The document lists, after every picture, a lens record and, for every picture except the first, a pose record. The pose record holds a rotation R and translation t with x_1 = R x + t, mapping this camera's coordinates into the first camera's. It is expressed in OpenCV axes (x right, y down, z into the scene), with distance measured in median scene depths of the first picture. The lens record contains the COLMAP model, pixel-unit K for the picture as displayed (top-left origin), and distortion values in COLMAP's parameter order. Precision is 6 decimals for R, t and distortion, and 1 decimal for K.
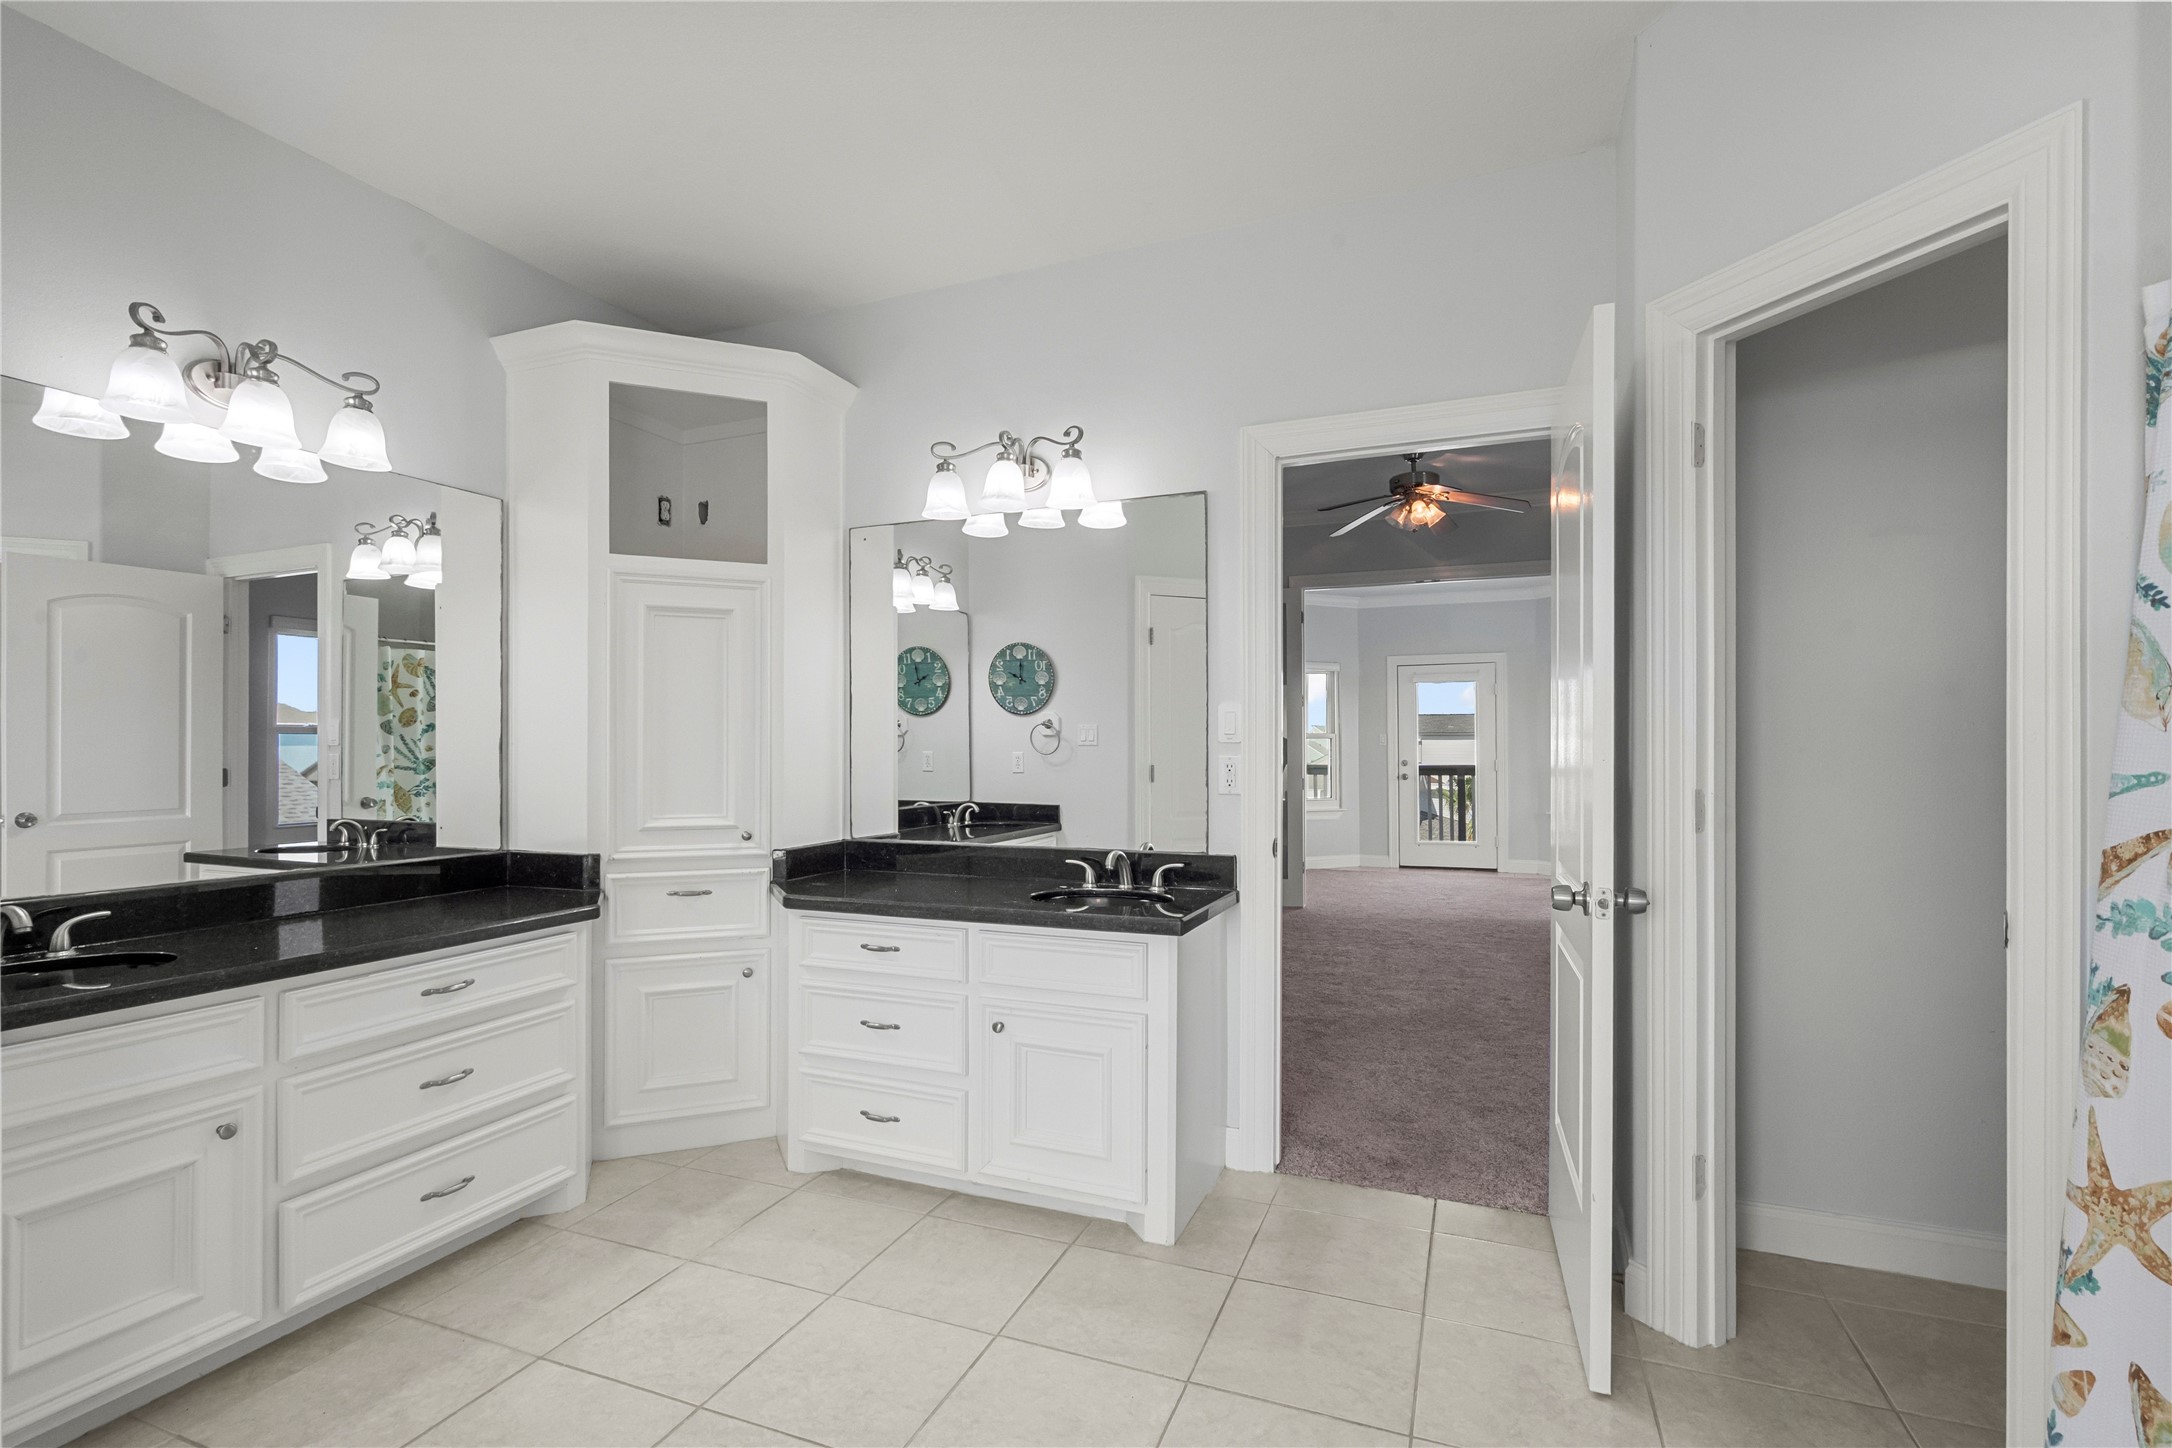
lens RADIAL K [[998.6, 0, 1080.2], [0, 998.6, 734.6], [0, 0, 1]] dist [0.000032, 0.001301]
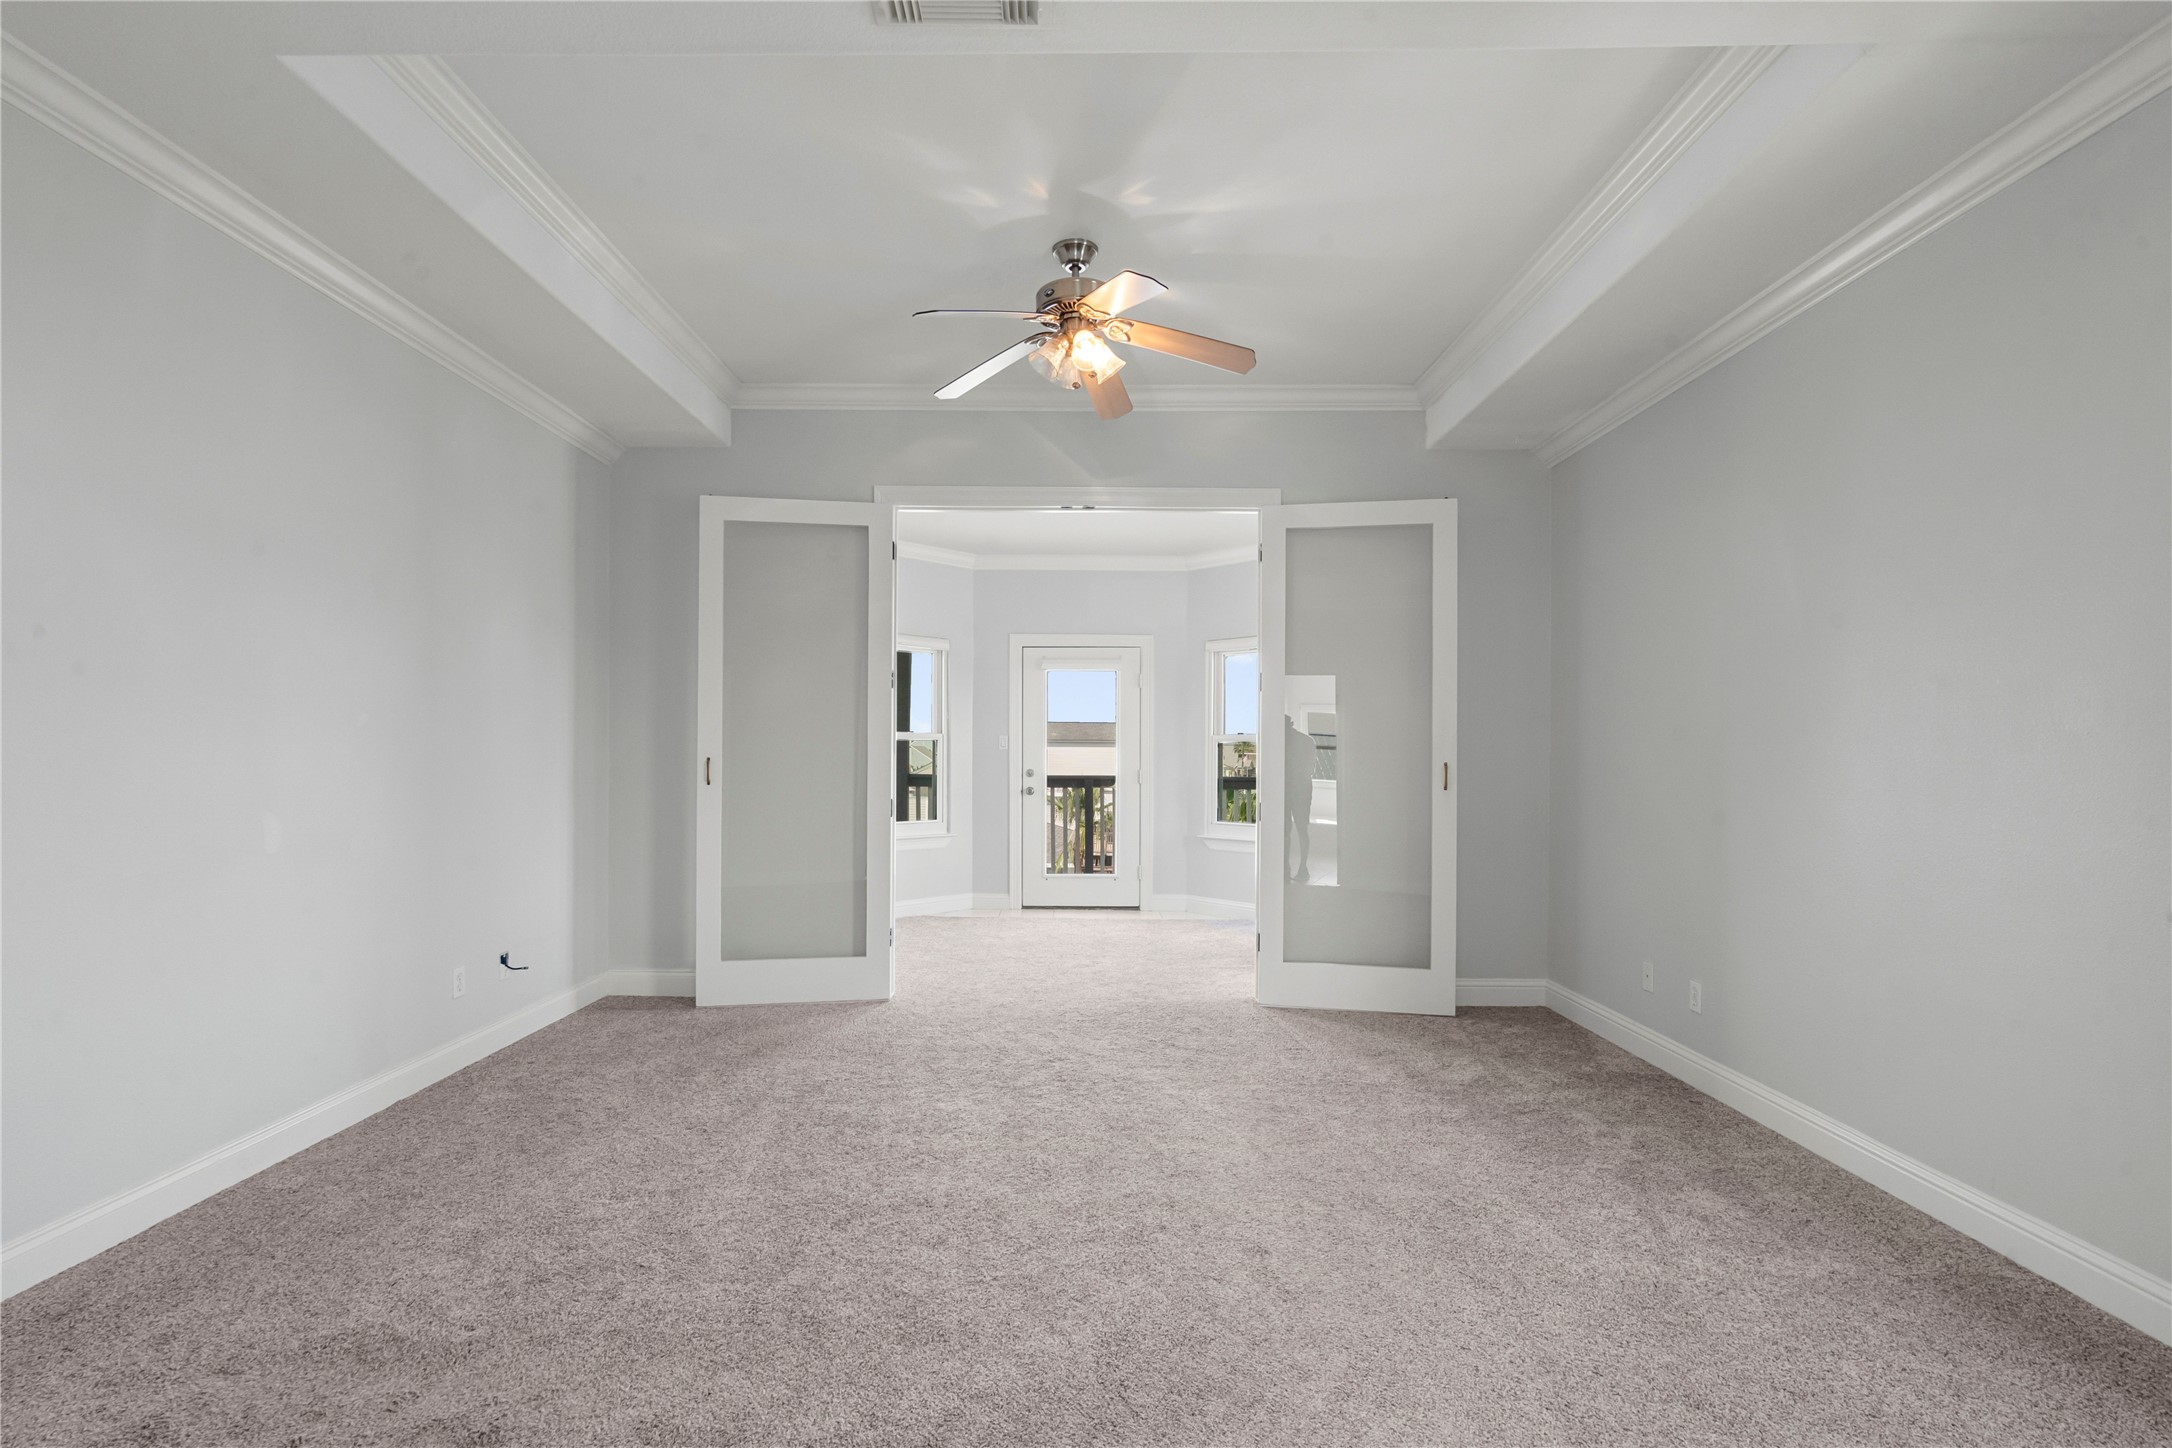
lens RADIAL K [[998.6, 0, 1080.2], [0, 998.6, 734.6], [0, 0, 1]] dist [0.000032, 0.001301]
pose [[0.926767, 0.012496, 0.375428, 0.082626], [-0.011293, 0.999922, -0.005406, 0.002943], [-0.375466, 0.000771, 0.926836, 0.315929]]
